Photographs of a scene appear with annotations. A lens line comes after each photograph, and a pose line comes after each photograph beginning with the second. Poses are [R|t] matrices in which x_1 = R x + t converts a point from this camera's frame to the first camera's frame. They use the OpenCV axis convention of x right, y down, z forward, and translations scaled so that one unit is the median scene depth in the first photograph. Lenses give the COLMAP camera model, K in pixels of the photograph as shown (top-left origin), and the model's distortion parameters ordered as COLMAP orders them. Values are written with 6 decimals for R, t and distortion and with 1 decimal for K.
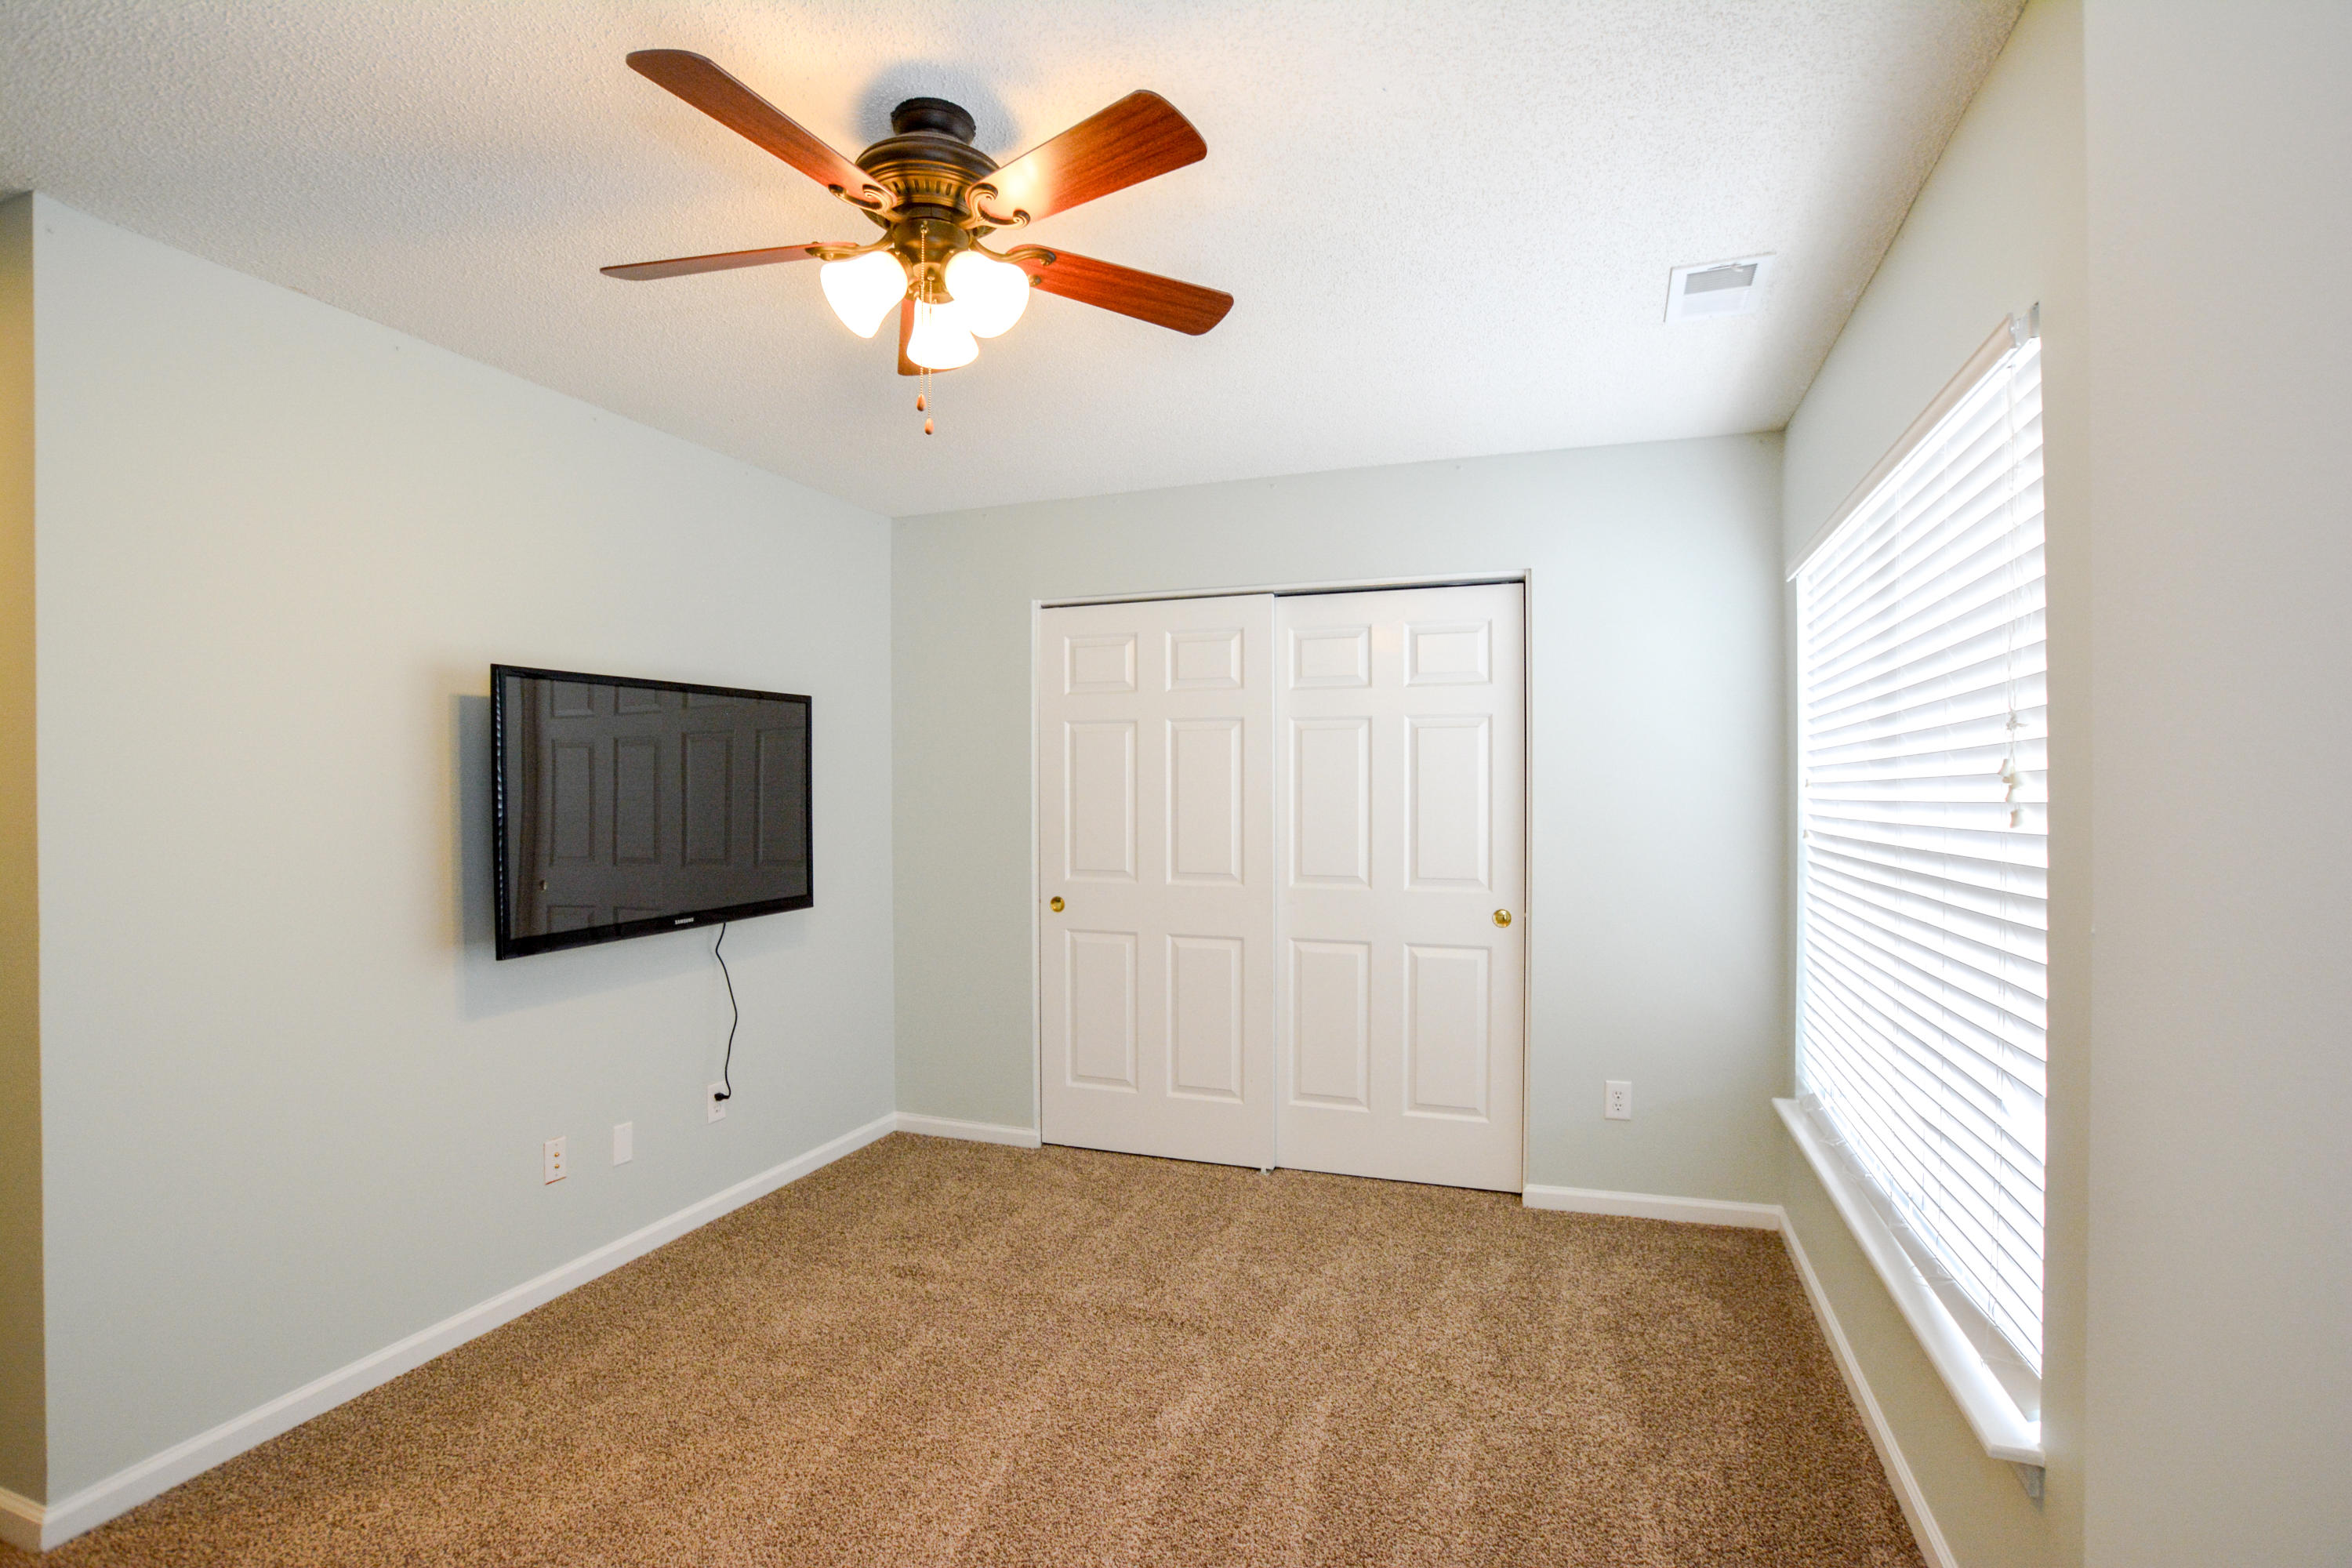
lens RADIAL K [[1122.3, 0, 1163.5], [0, 1122.3, 780.3], [0, 0, 1]] dist [-0.064178, 0.026201]
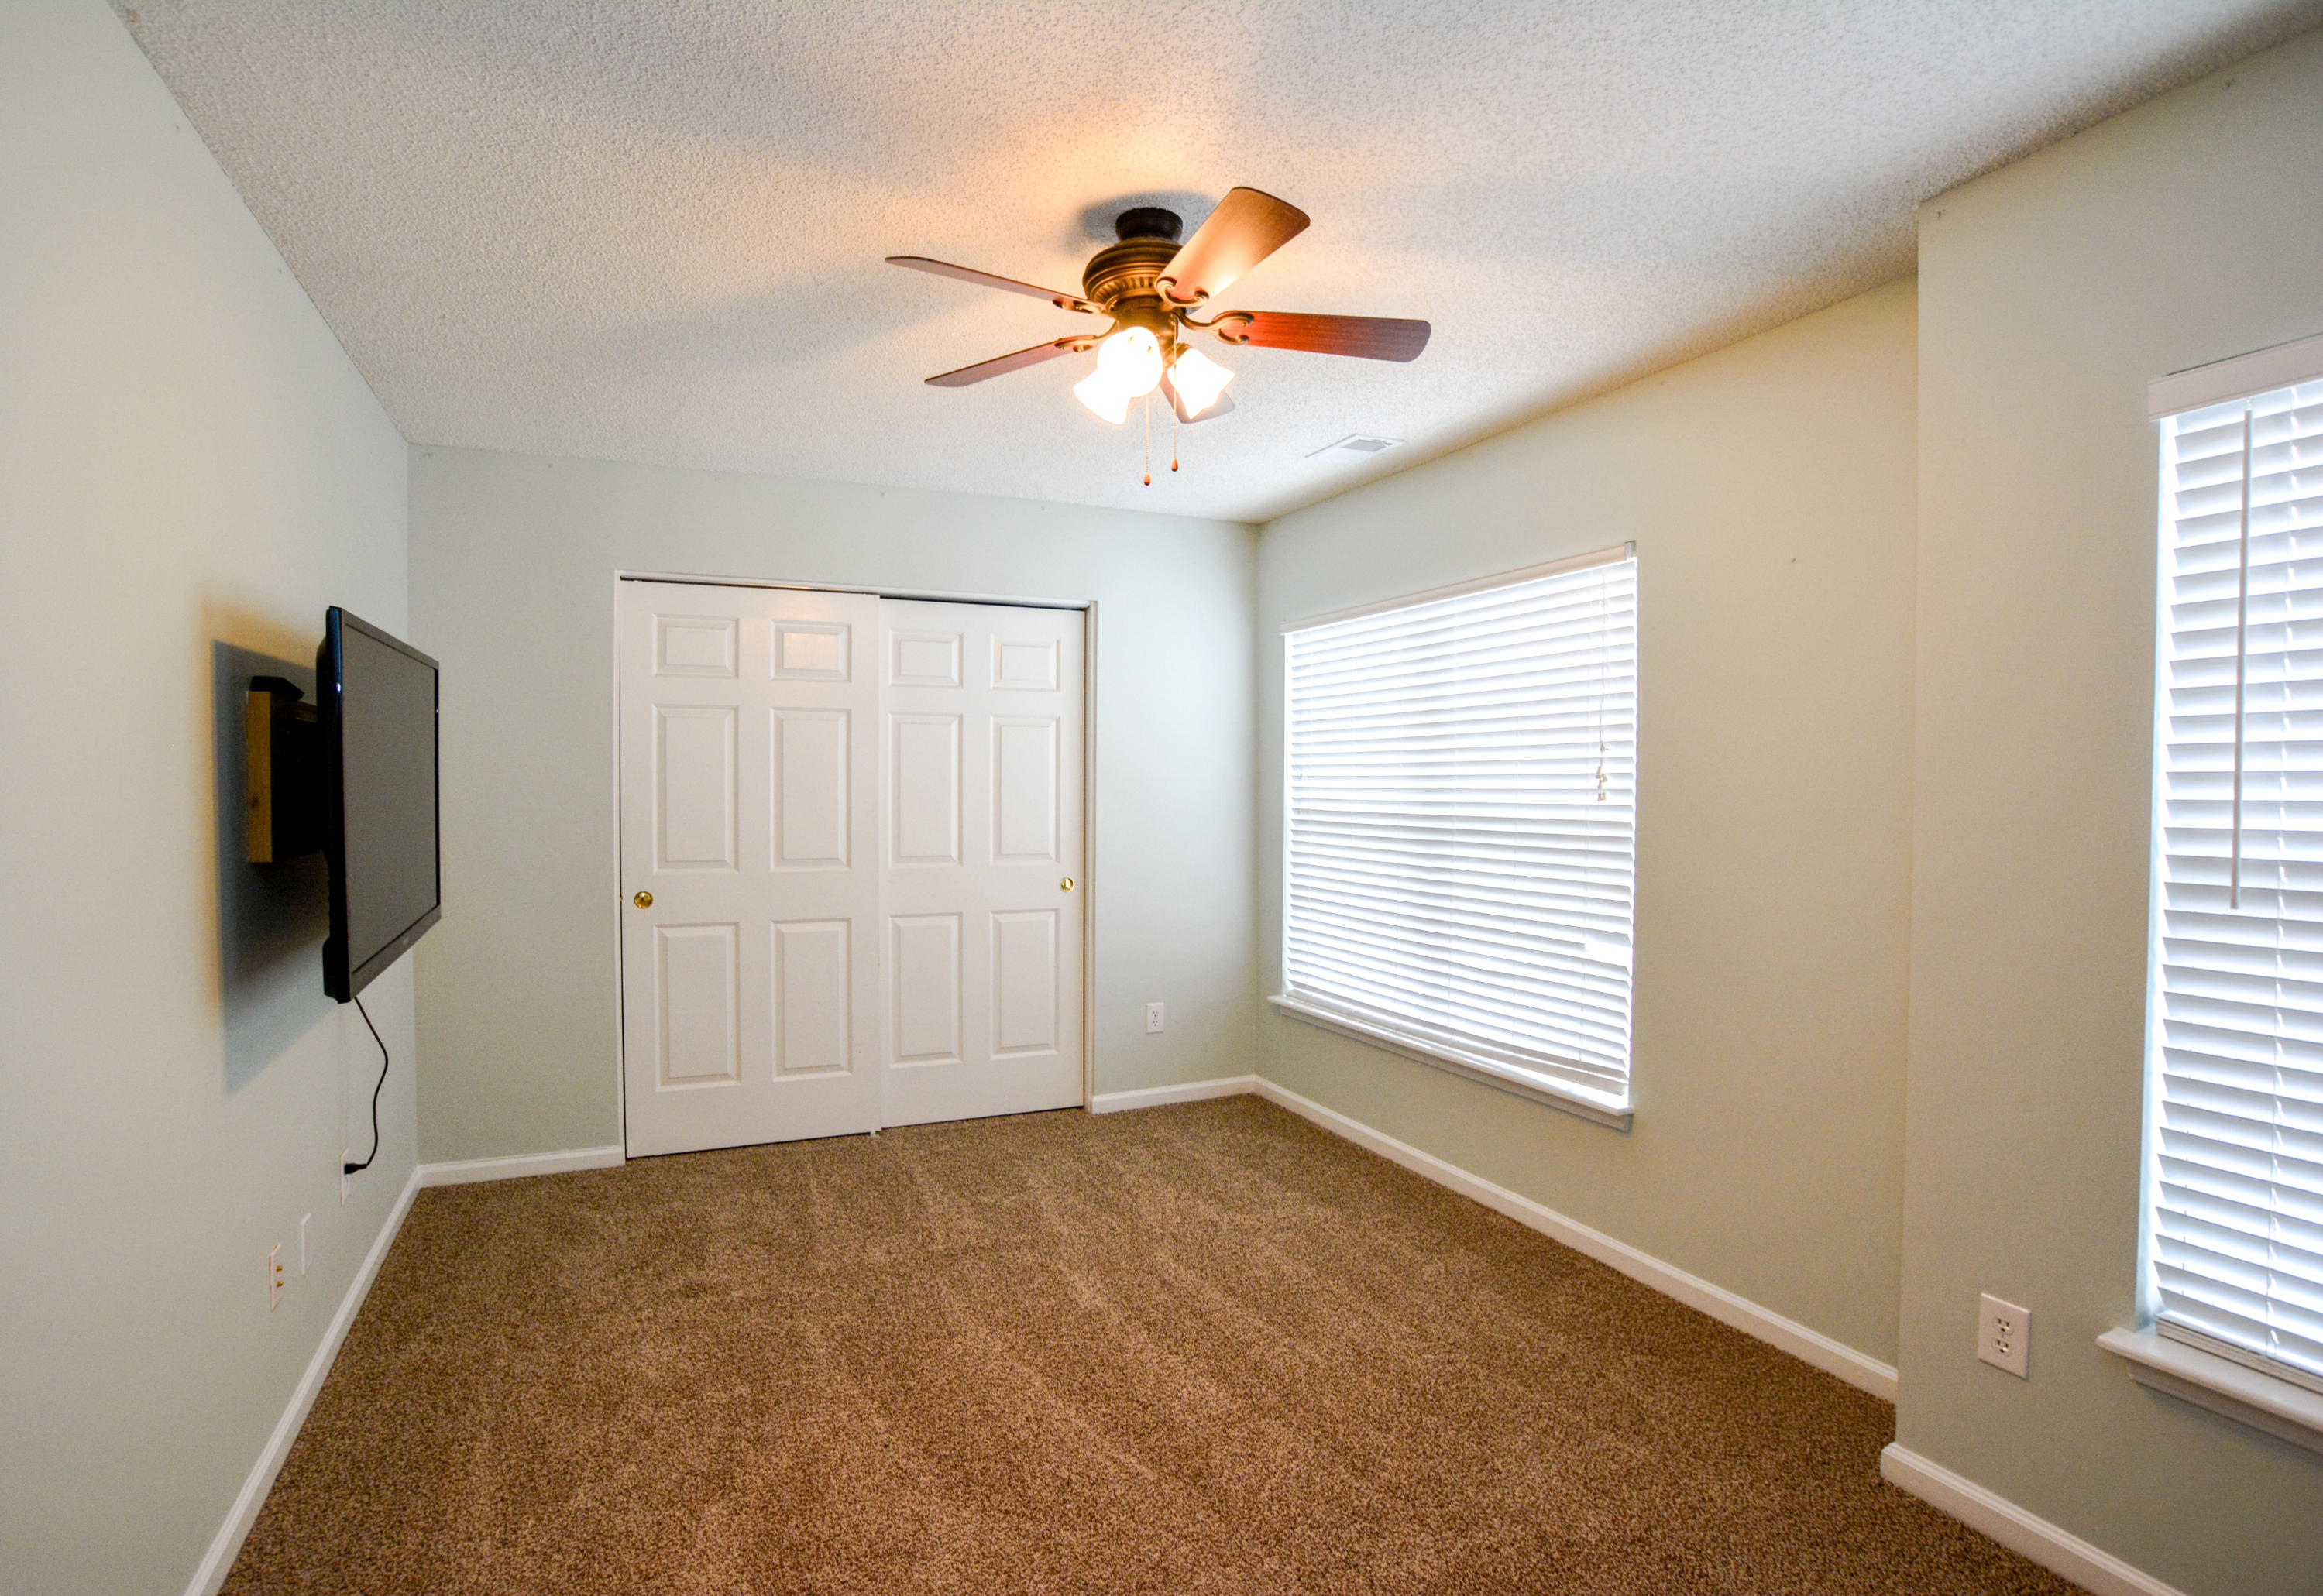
lens RADIAL K [[1106.8, 0, 1158.8], [0, 1106.8, 794.2], [0, 0, 1]] dist [-0.040356, 0.001853]
pose [[0.726556, -0.005107, 0.687089, -0.463090], [-0.010825, 0.999763, 0.018877, 0.000549], [-0.687022, -0.021153, 0.726328, 0.051348]]
